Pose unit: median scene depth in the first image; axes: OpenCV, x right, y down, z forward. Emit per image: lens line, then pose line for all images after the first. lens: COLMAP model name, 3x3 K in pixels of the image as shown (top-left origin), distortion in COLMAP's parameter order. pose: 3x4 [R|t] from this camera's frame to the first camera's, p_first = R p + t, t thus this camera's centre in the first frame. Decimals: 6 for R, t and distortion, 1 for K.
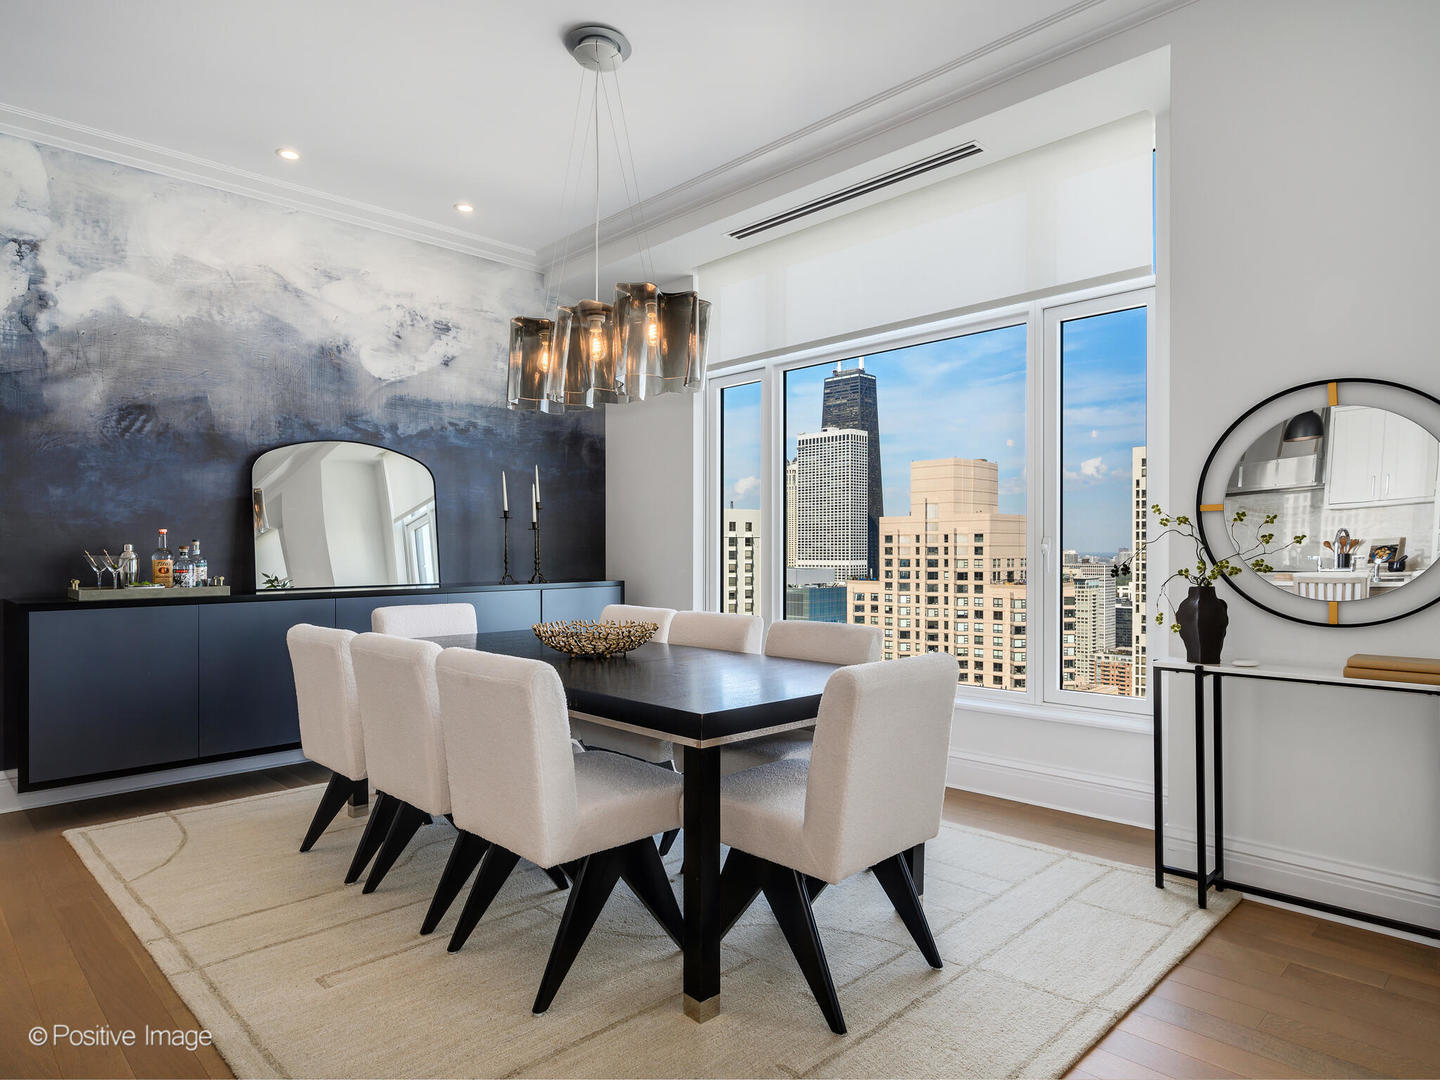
lens RADIAL K [[839.6, 0, 709.9], [0, 839.6, 559.2], [0, 0, 1]] dist [0.000884, -0.003750]
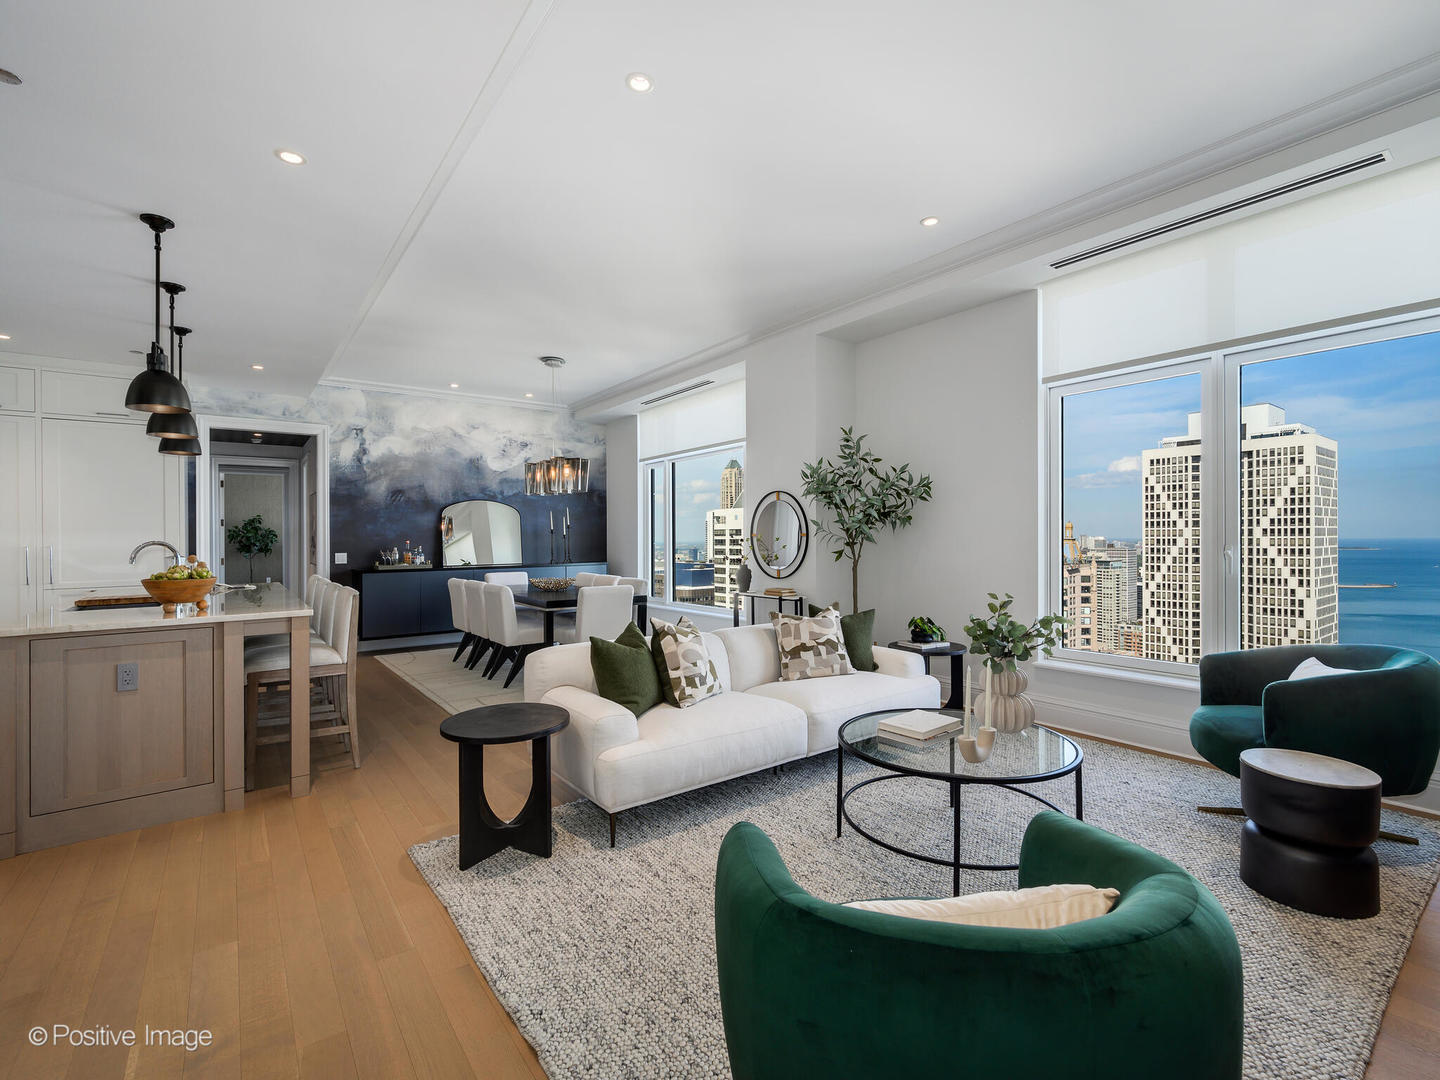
lens RADIAL K [[661.0, 0, 689.7], [0, 661.0, 541.6], [0, 0, 1]] dist [-0.016056, -0.000984]
pose [[0.990179, -0.003914, -0.139754, 0.386794], [0.003144, 0.999979, -0.005727, -0.018272], [0.139774, 0.005231, 0.990170, -0.708027]]
